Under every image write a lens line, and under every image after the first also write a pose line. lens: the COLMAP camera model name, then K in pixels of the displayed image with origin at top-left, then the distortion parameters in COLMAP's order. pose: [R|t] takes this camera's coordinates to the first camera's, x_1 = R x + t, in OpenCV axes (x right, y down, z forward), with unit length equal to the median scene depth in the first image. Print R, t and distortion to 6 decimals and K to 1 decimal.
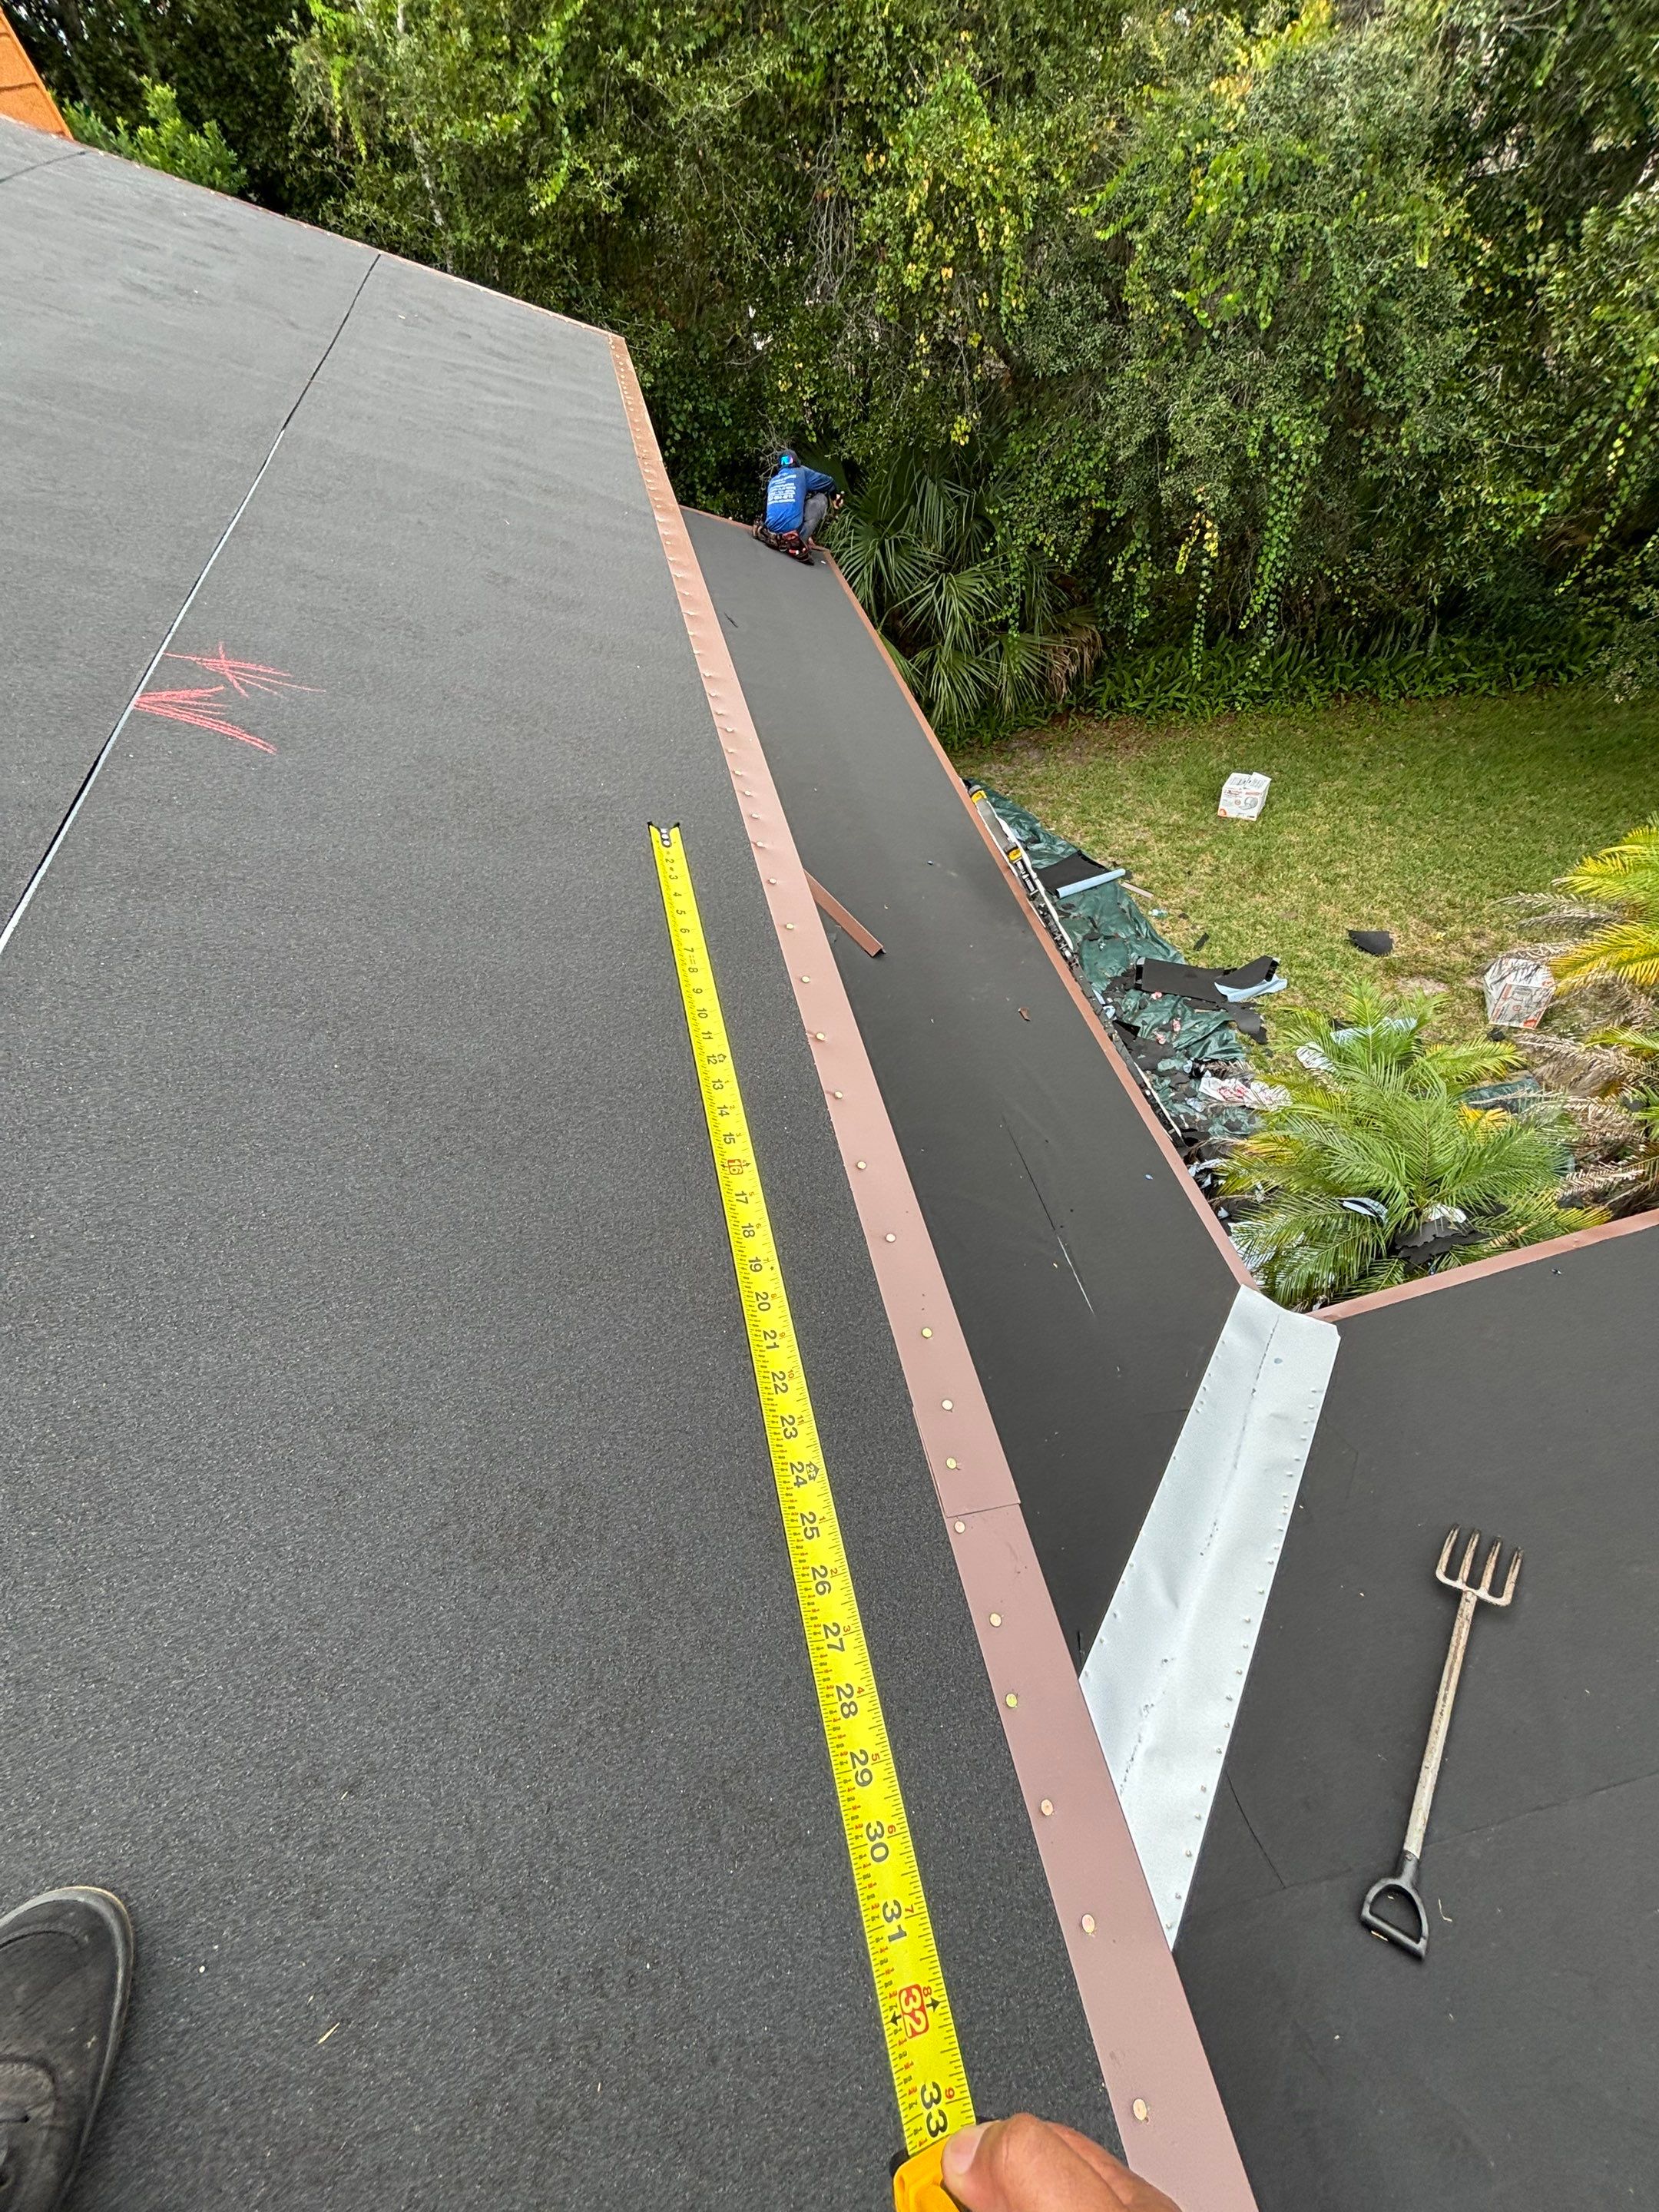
lens RADIAL K [[888.7, 0, 833.8], [0, 888.7, 1099.5], [0, 0, 1]] dist [0.000130, 0.000562]
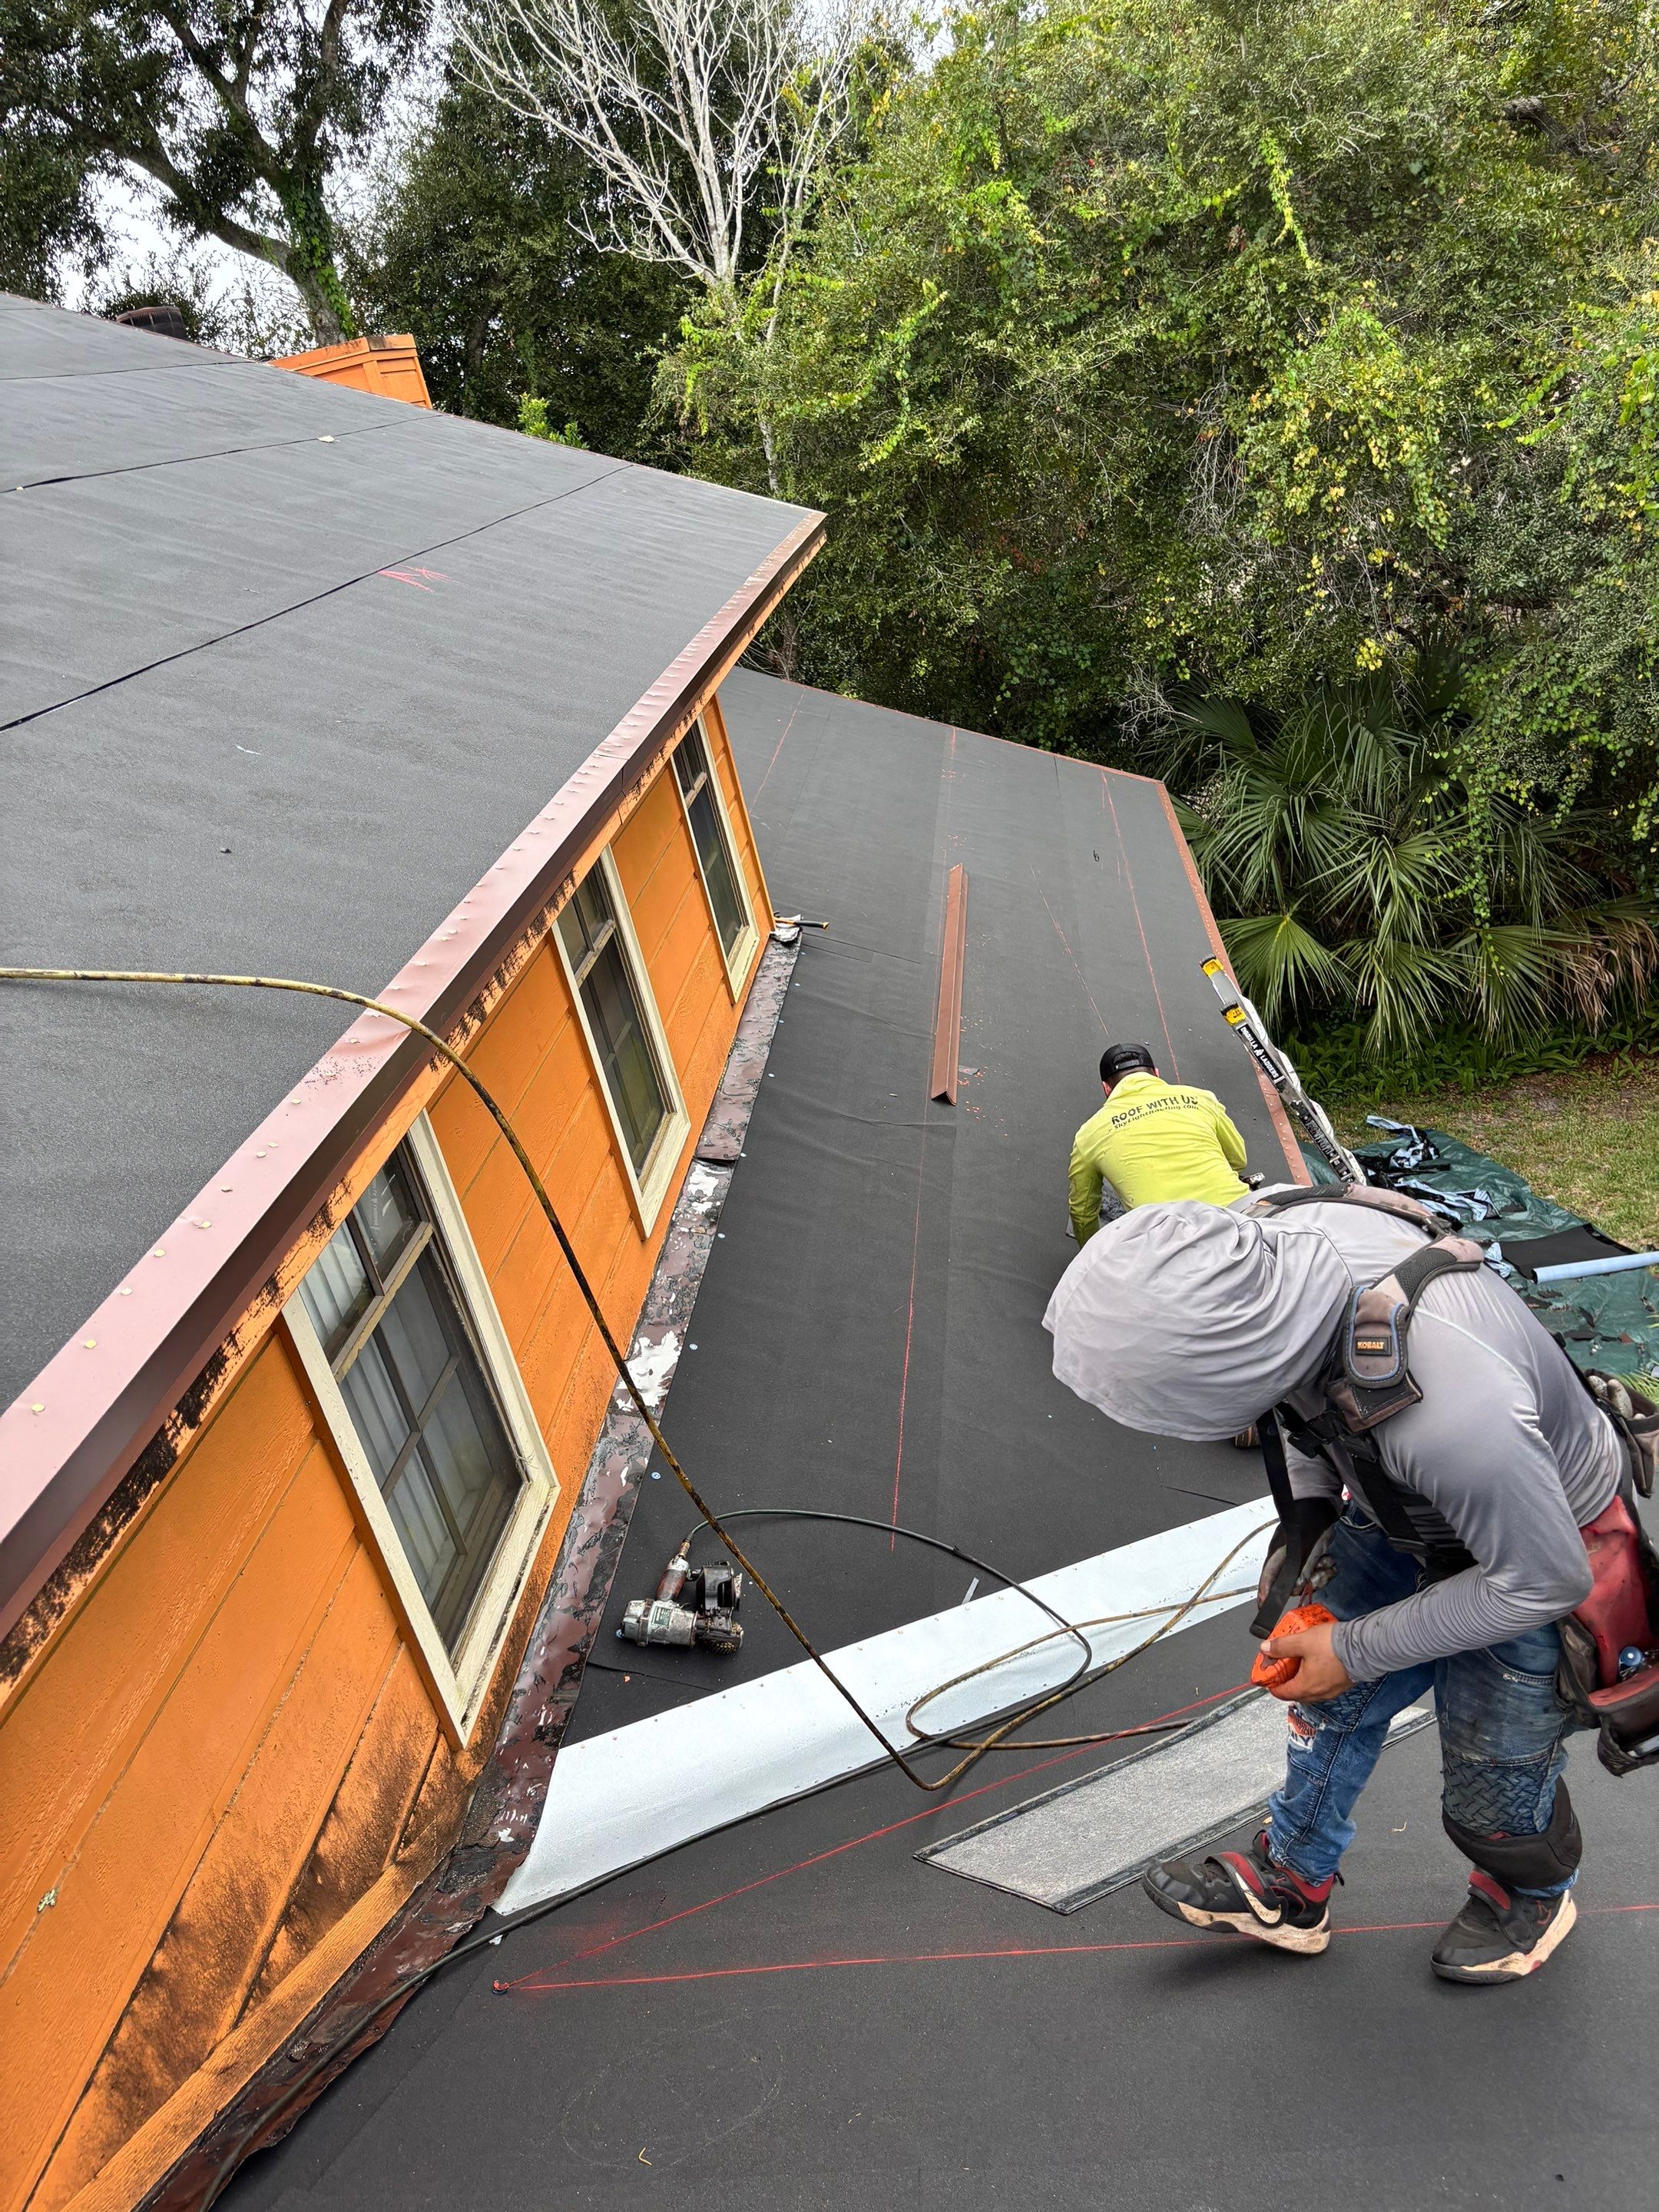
lens RADIAL K [[1668.3, 0, 811.1], [0, 1668.3, 1111.3], [0, 0, 1]] dist [0.025019, -0.023454]
pose [[0.943785, 0.059679, -0.325128, 0.199223], [-0.192033, 0.899562, -0.392315, 0.267991], [0.269060, 0.432696, 0.860454, -0.199969]]
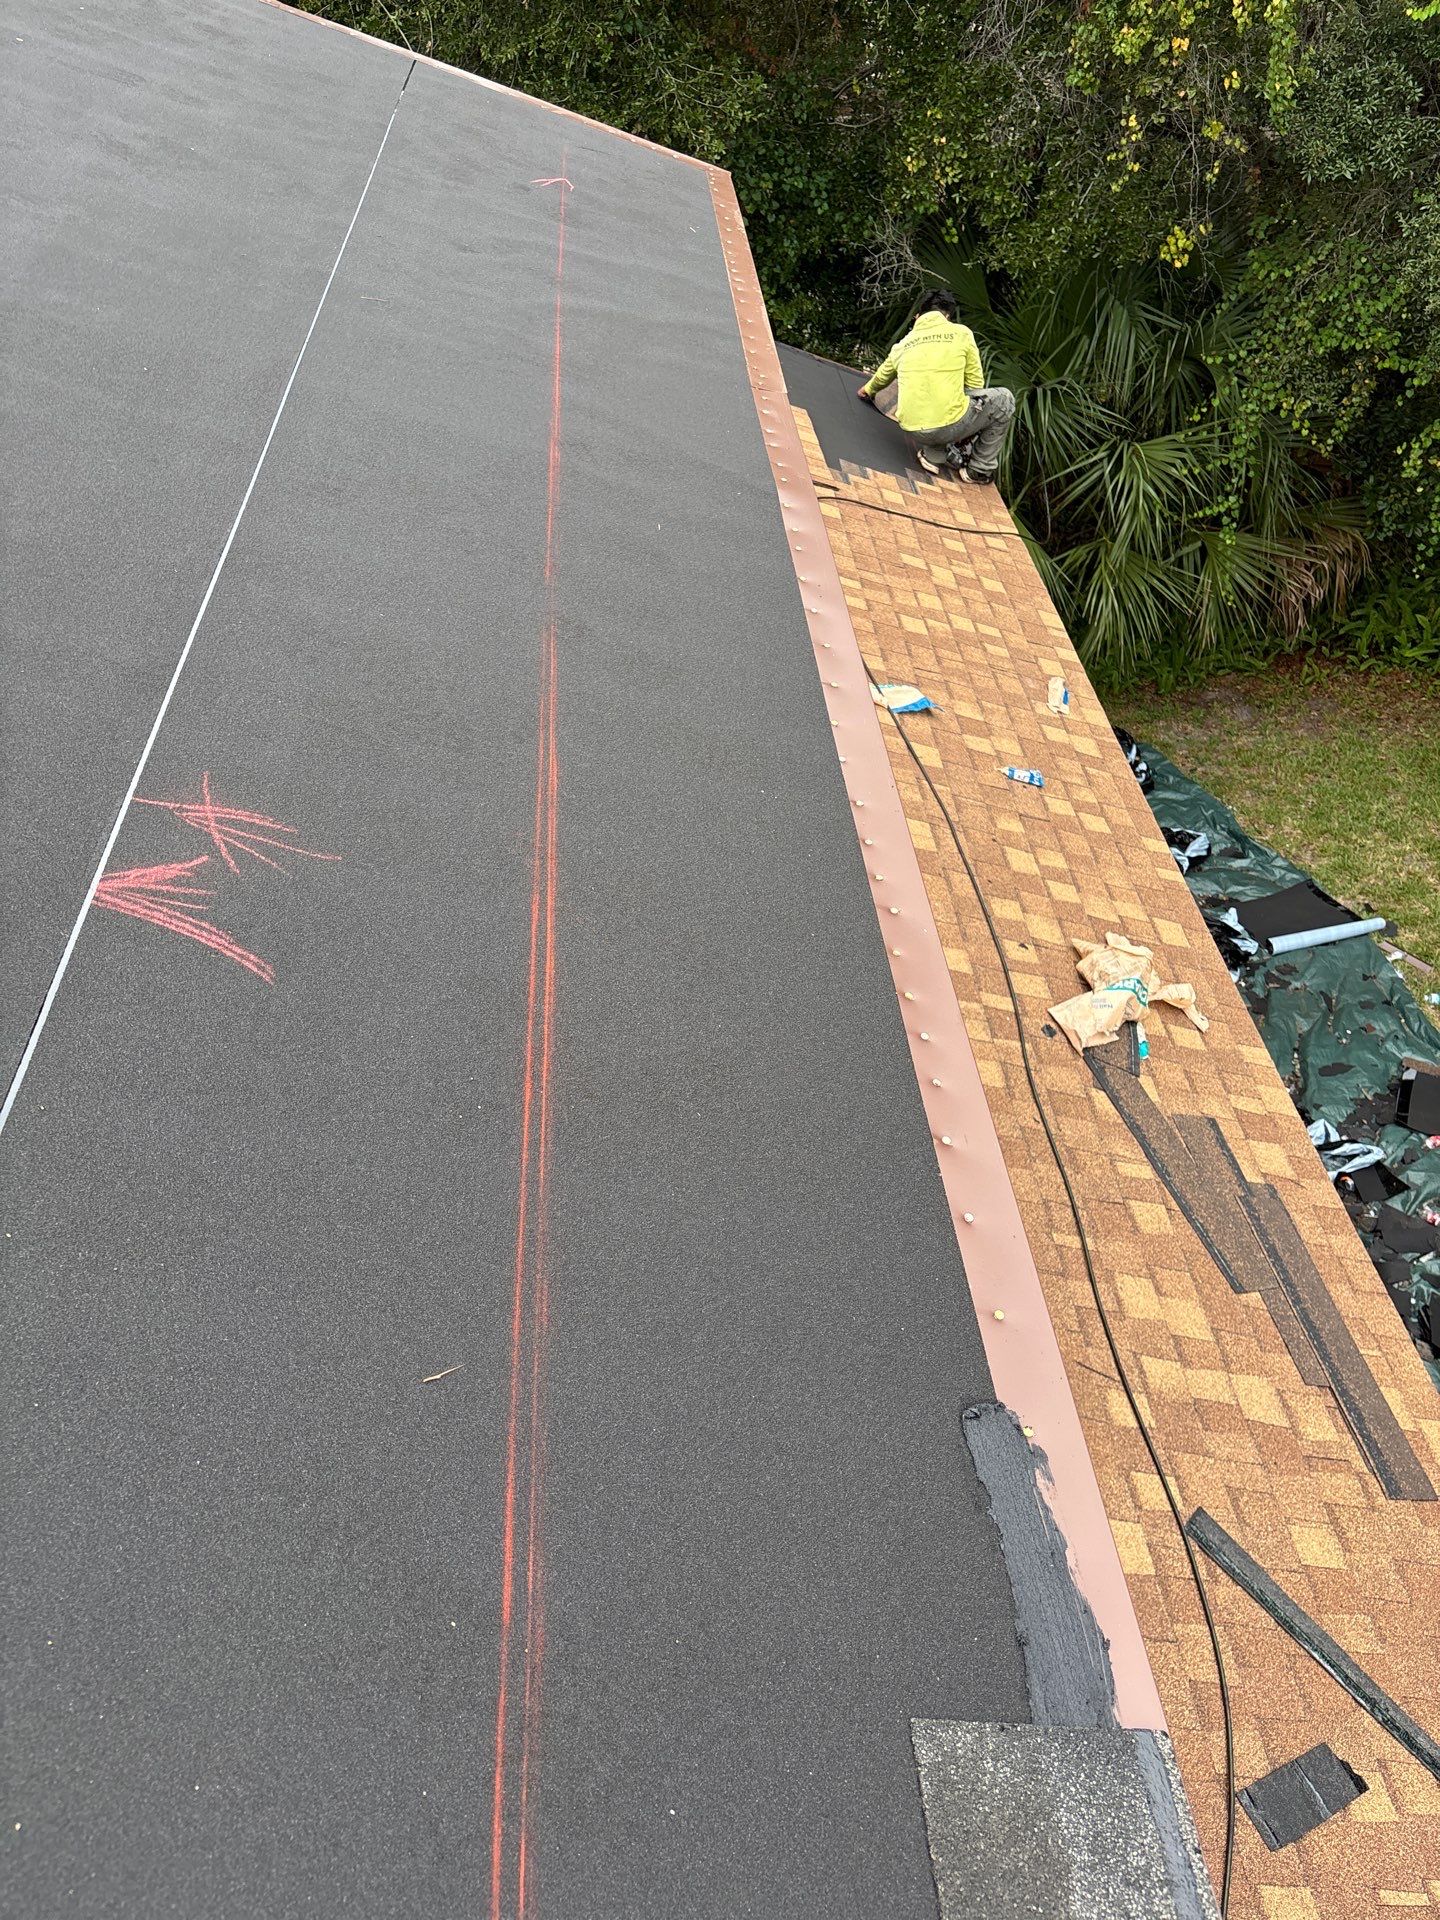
lens RADIAL K [[1448.1, 0, 721.5], [0, 1448.1, 960.7], [0, 0, 1]] dist [0.025019, -0.023454]
pose [[0.988204, 0.118490, -0.097018, -0.026604], [-0.131581, 0.981075, -0.142050, -0.041827], [0.078351, 0.153140, 0.985094, -0.009085]]
